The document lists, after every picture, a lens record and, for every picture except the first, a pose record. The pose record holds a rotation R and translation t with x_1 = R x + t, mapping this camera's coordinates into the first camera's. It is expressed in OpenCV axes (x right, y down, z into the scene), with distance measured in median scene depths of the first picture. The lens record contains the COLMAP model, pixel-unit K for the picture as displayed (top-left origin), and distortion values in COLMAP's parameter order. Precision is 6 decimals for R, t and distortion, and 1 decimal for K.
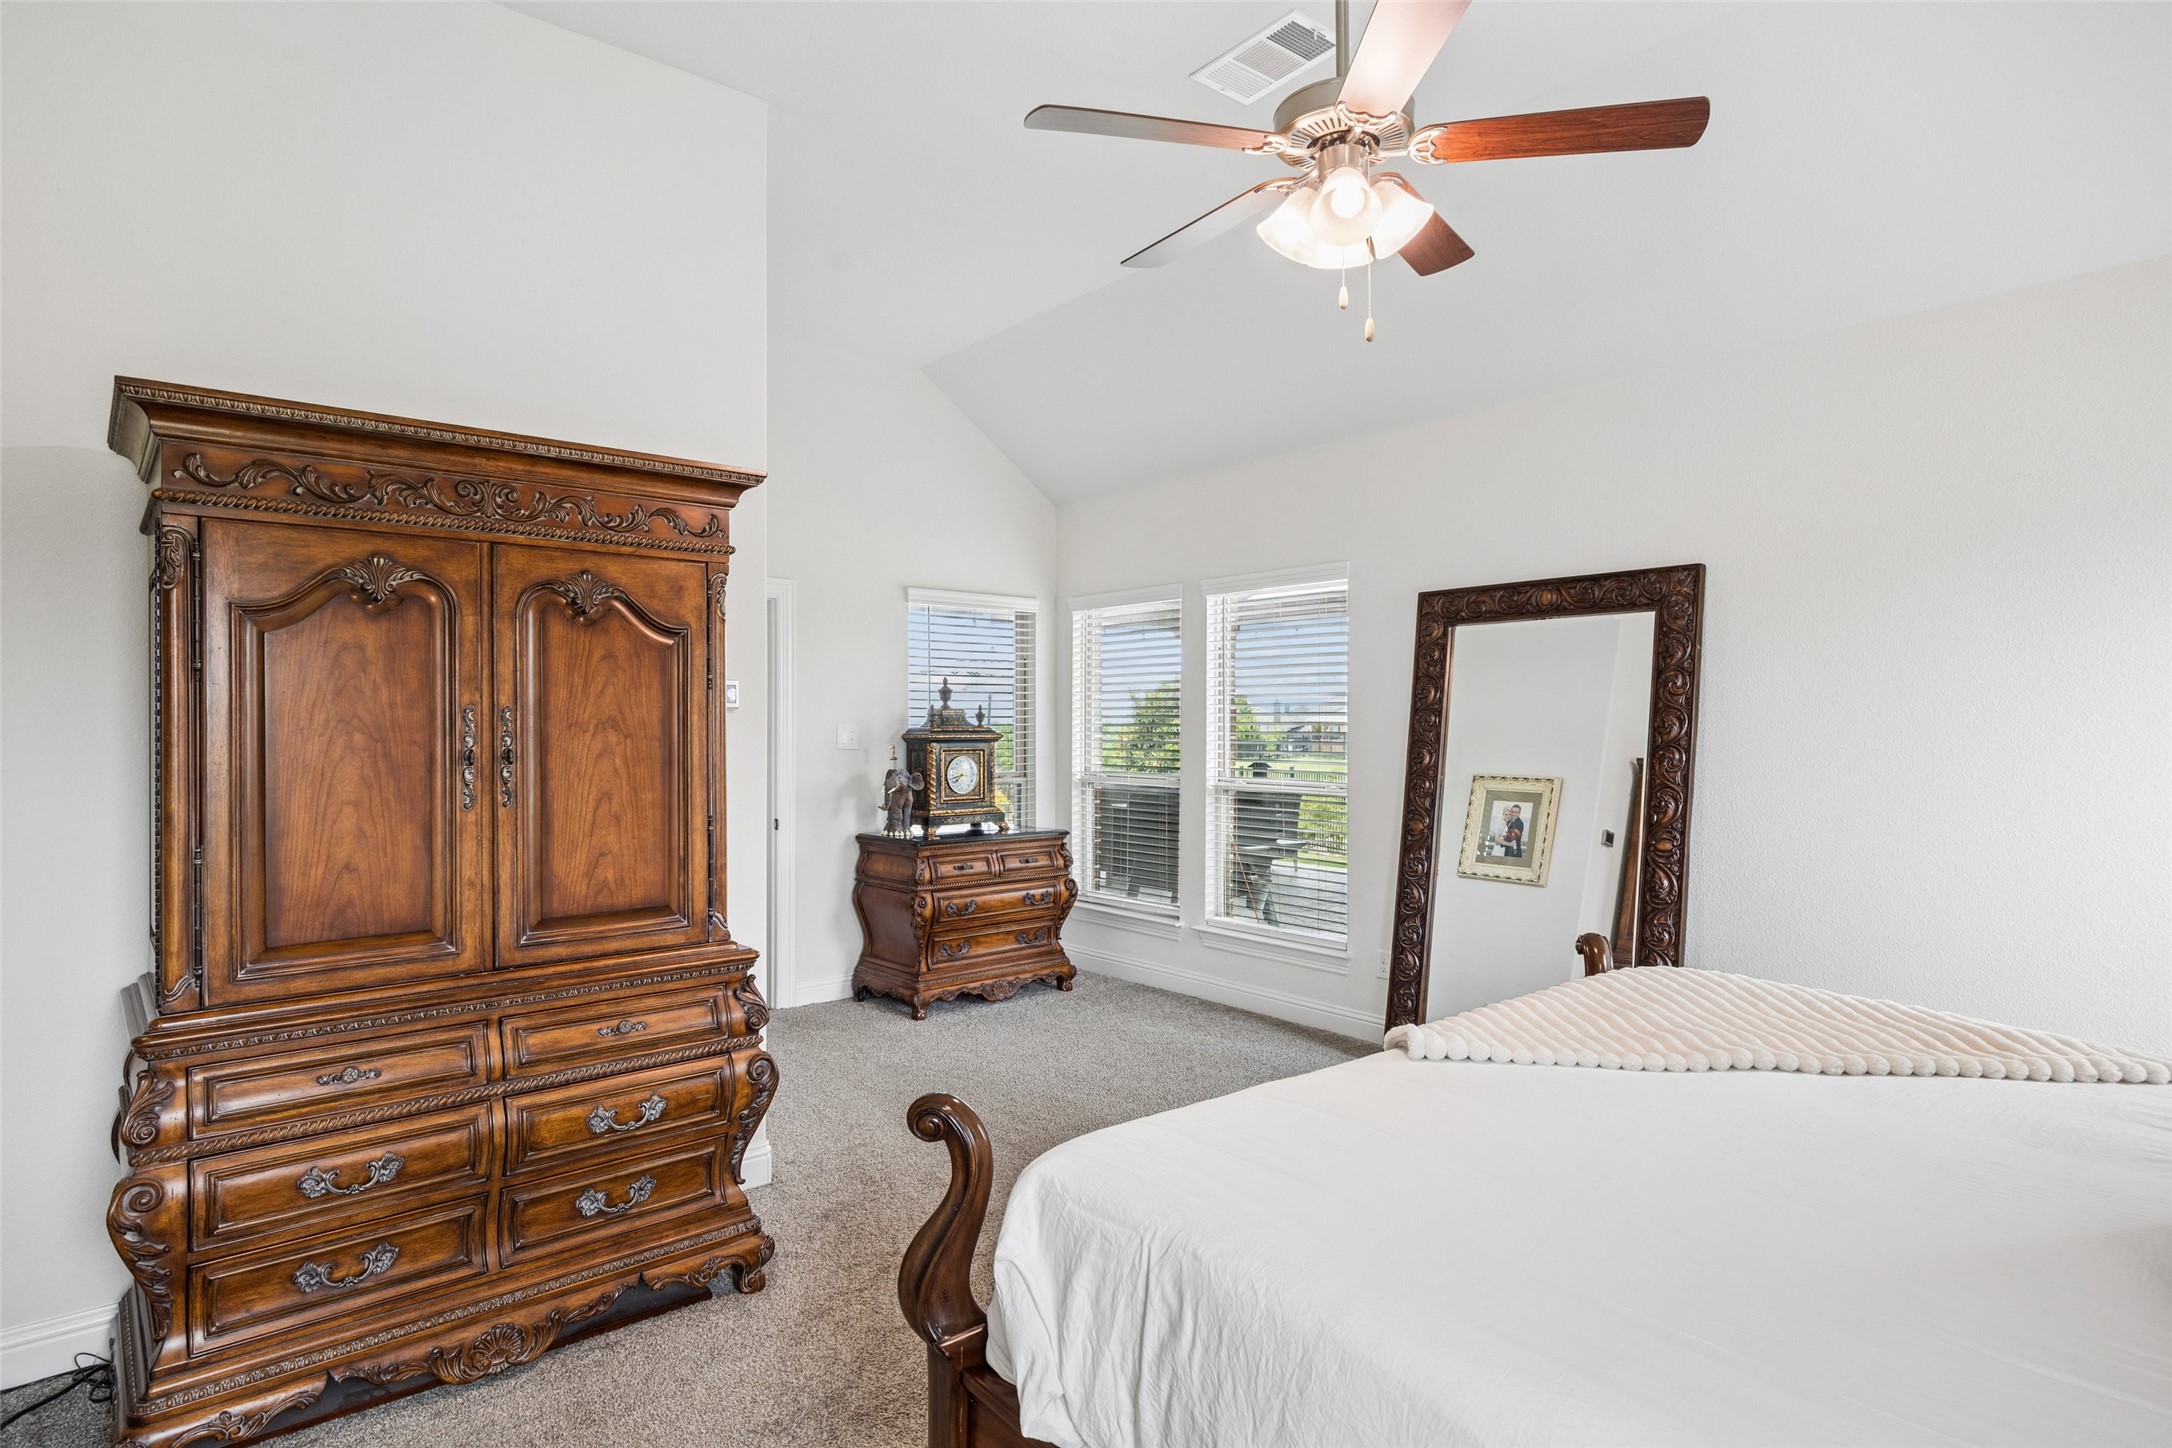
lens RADIAL K [[1150.9, 0, 1077.3], [0, 1150.9, 715.1], [0, 0, 1]] dist [-0.004138, 0.000198]
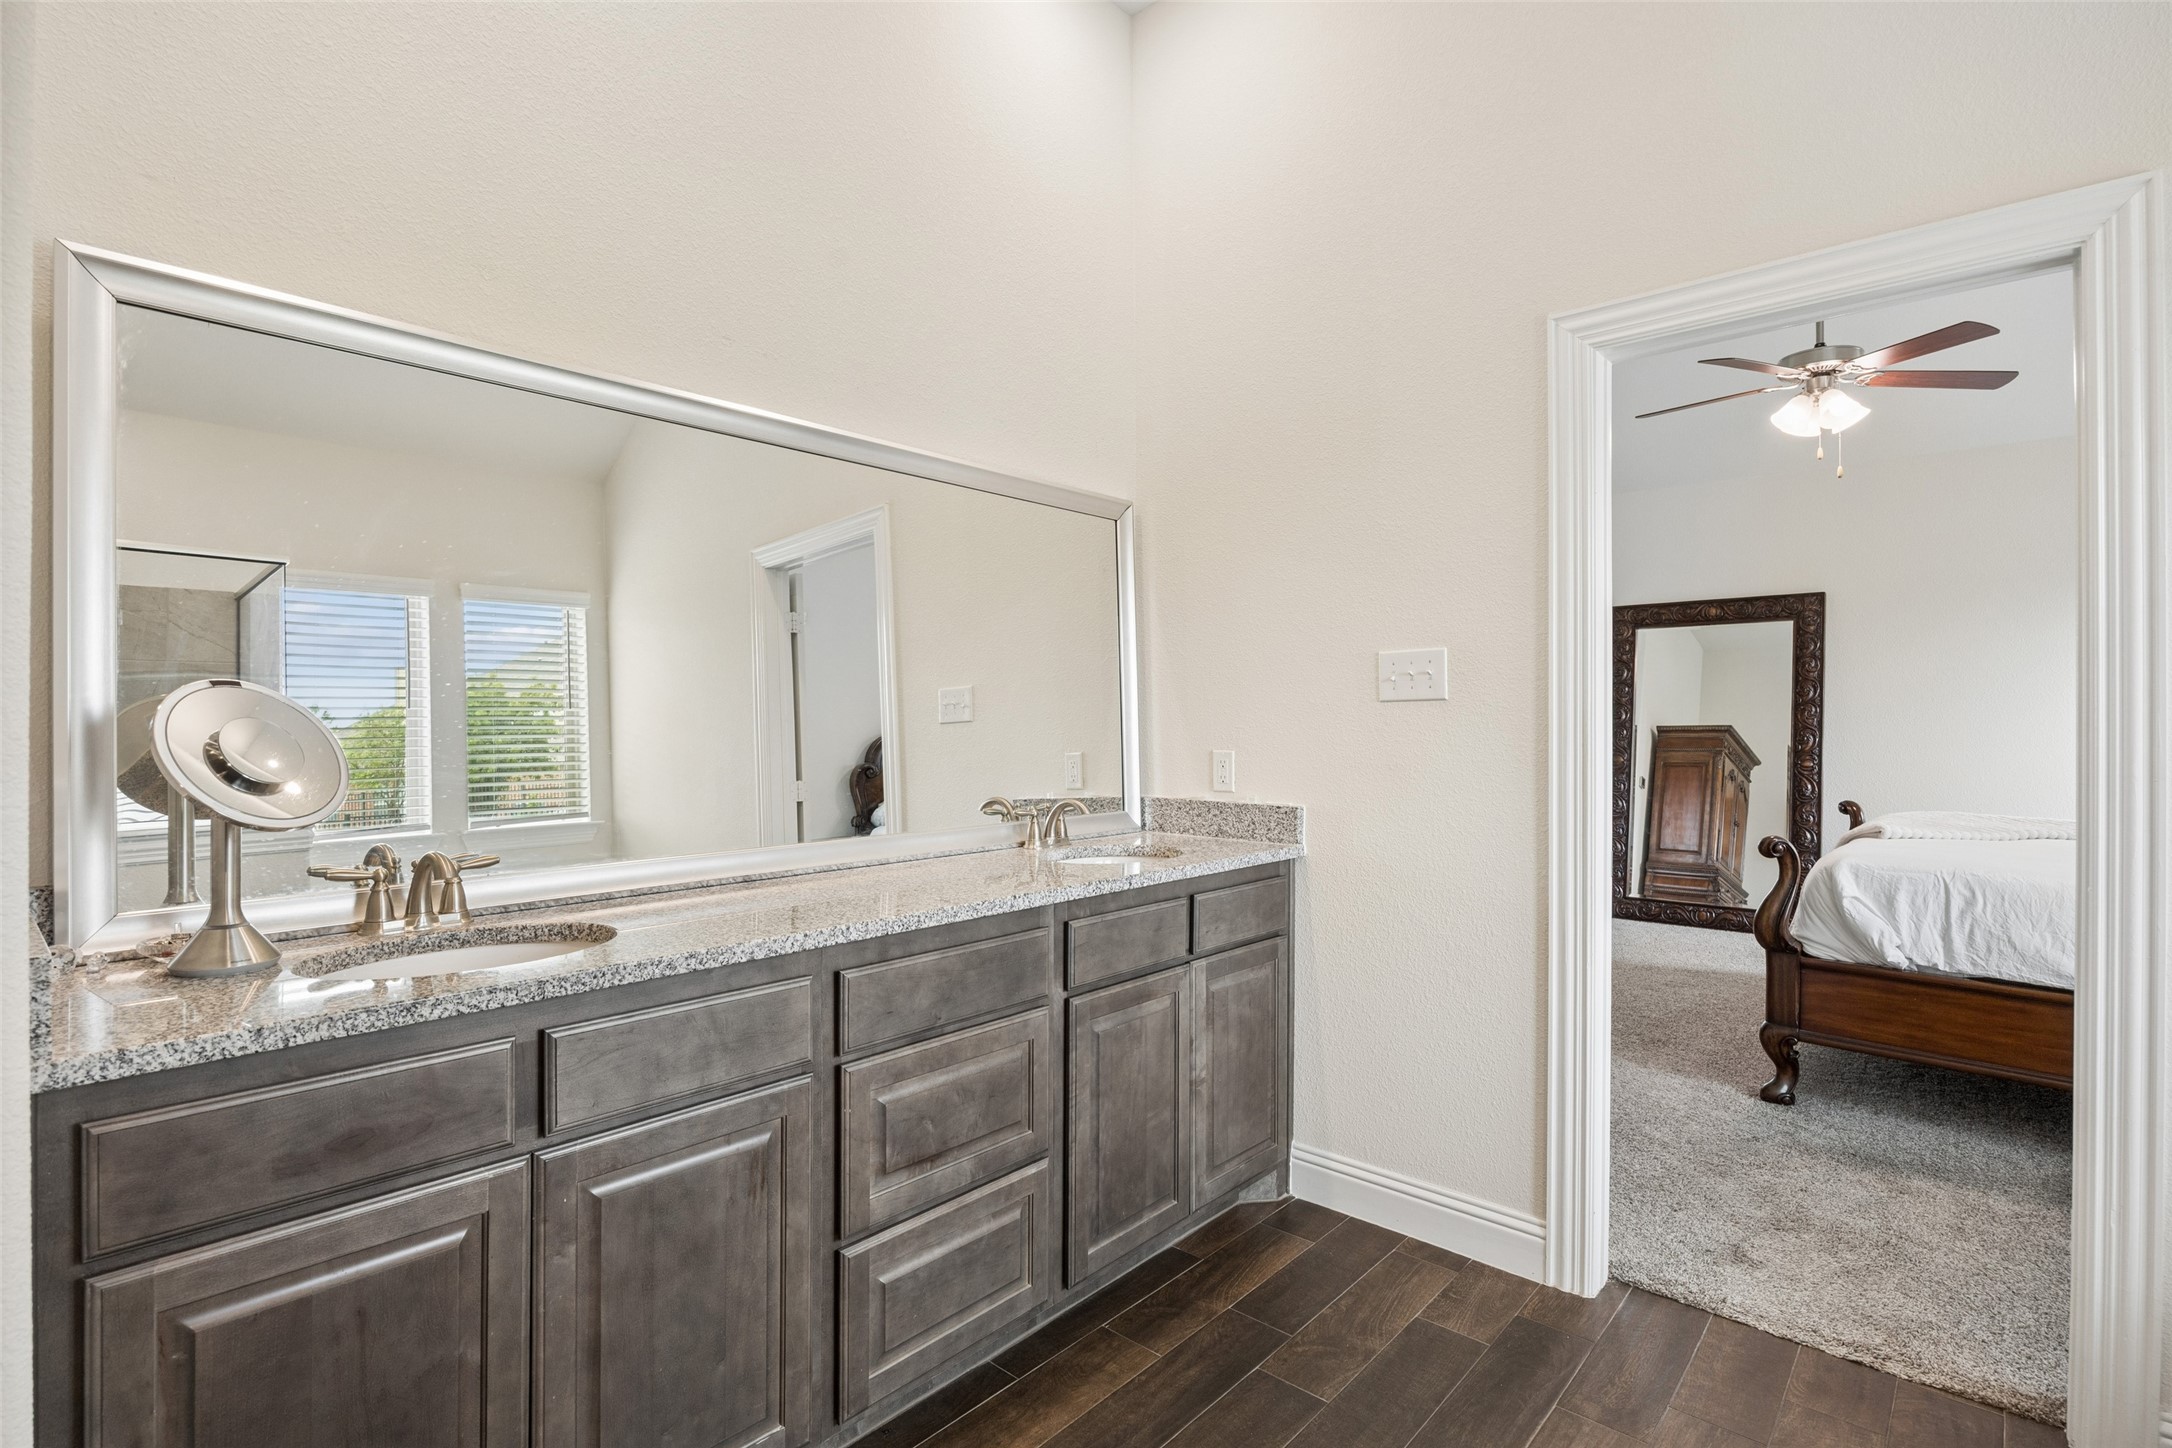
lens RADIAL K [[1051.4, 0, 1074.5], [0, 1051.4, 717.5], [0, 0, 1]] dist [-0.005127, -0.001079]
pose [[0.989655, 0.000563, 0.143465, -0.719990], [-0.001012, 0.999995, 0.003057, 0.042775], [-0.143462, -0.003171, 0.989651, -0.320338]]
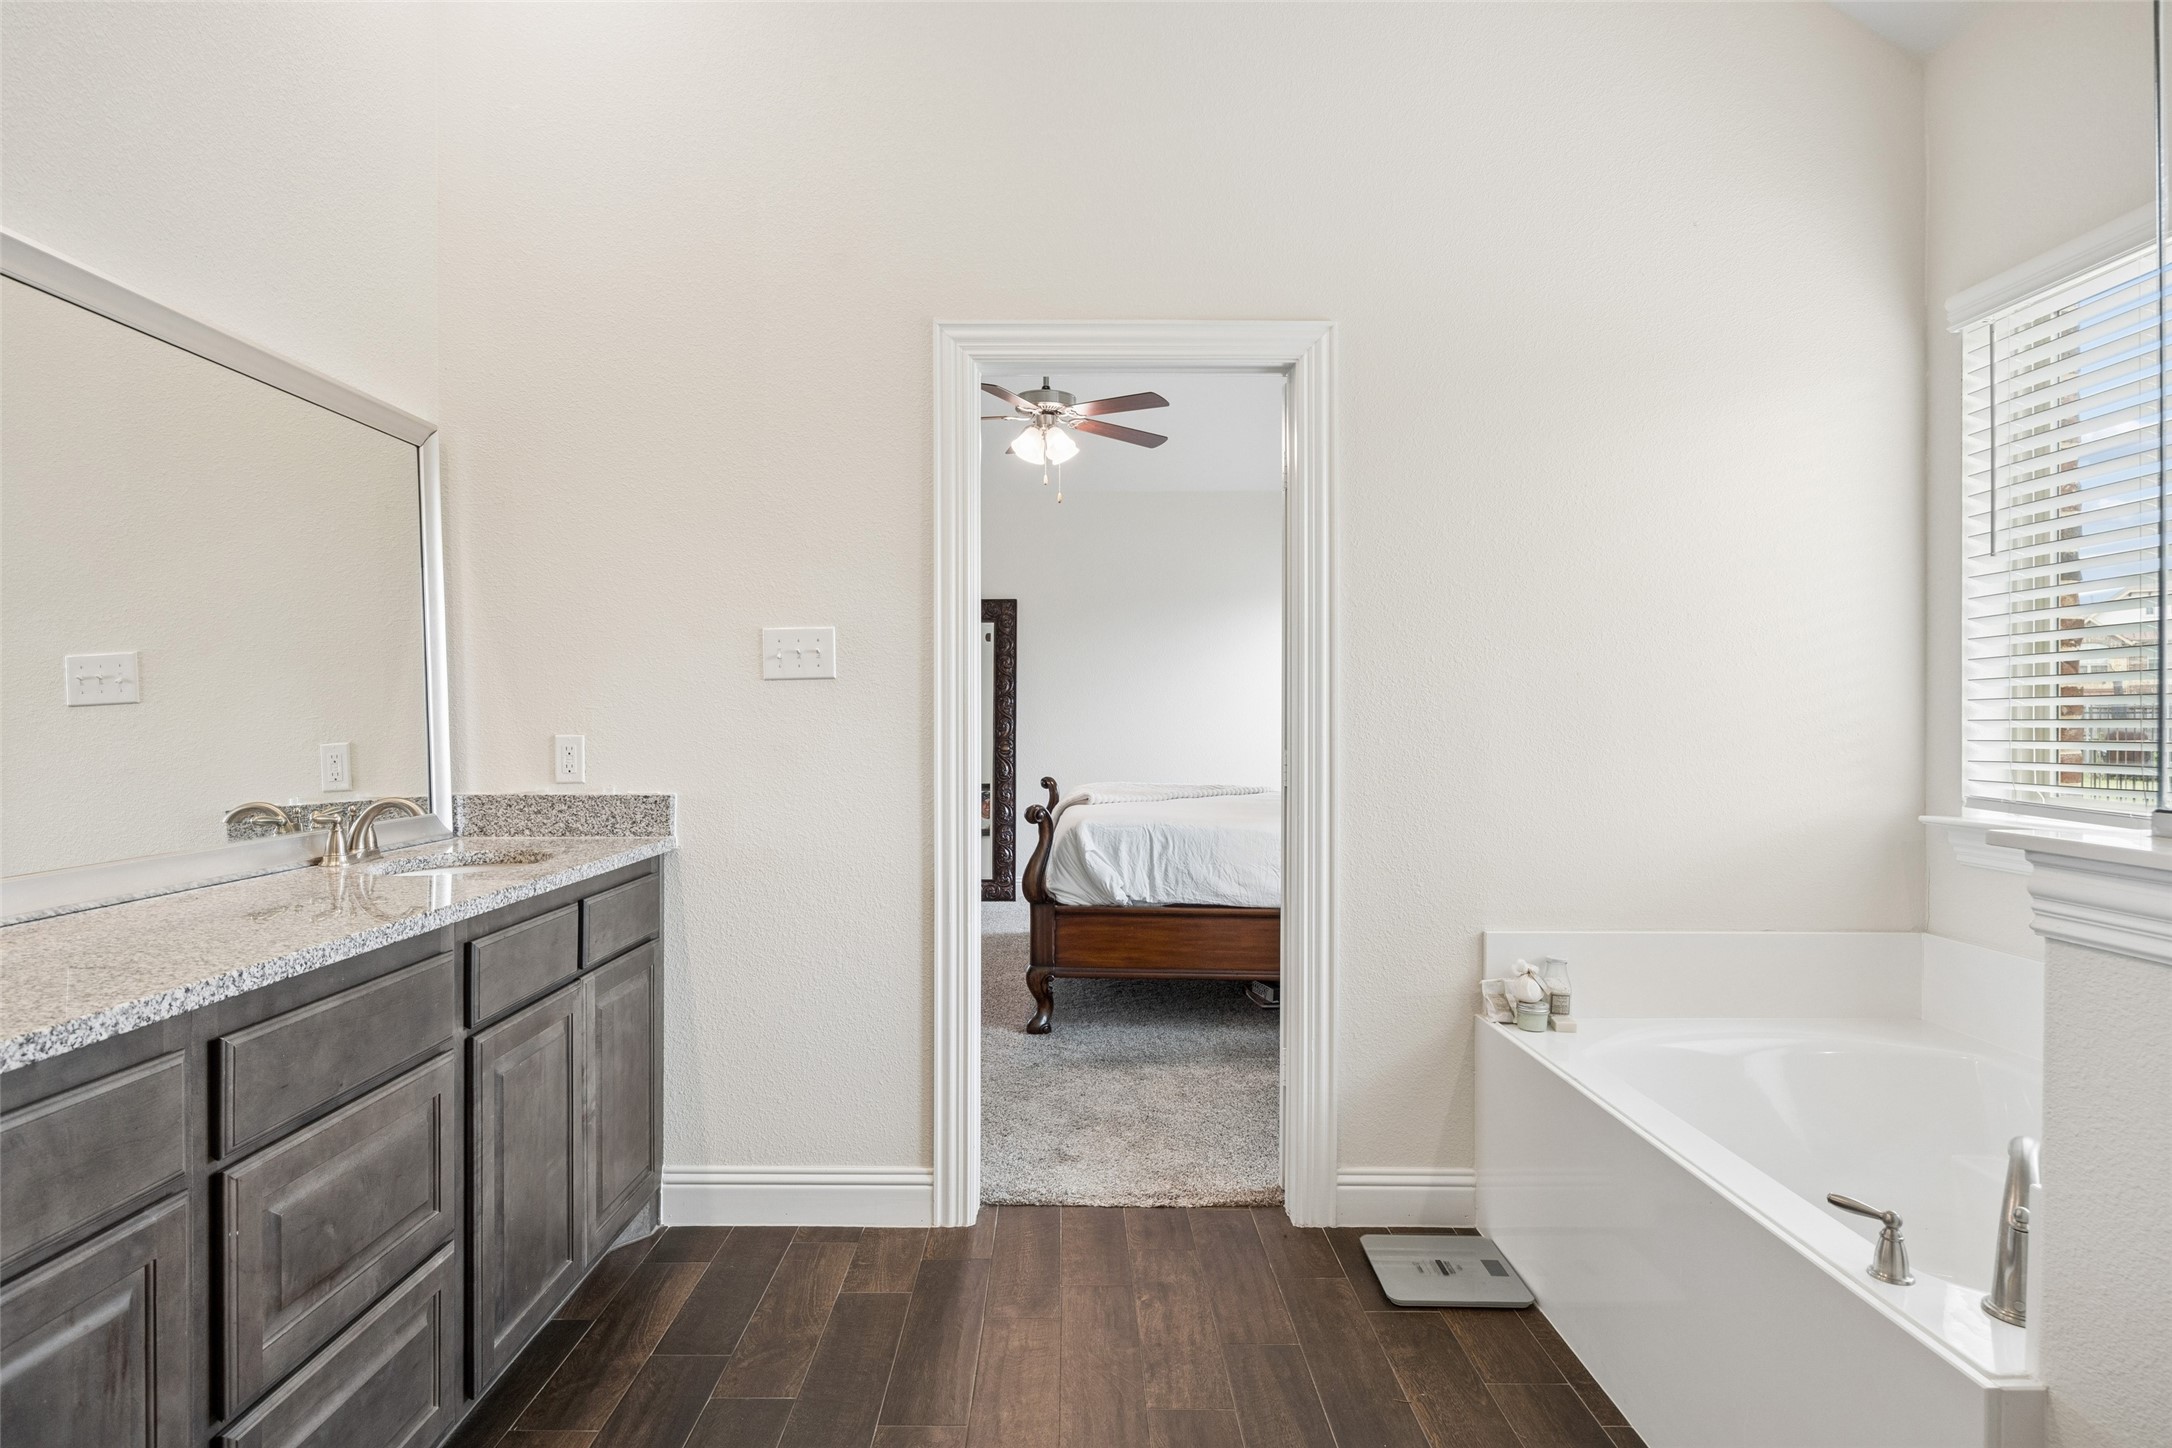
lens RADIAL K [[1150.9, 0, 1079.7], [0, 1150.9, 720.0], [0, 0, 1]] dist [-0.004138, 0.000198]
pose [[0.635081, -0.003794, 0.772436, -0.846204], [-0.002079, 0.999976, 0.006621, 0.053475], [-0.772443, -0.005811, 0.635058, -0.282013]]
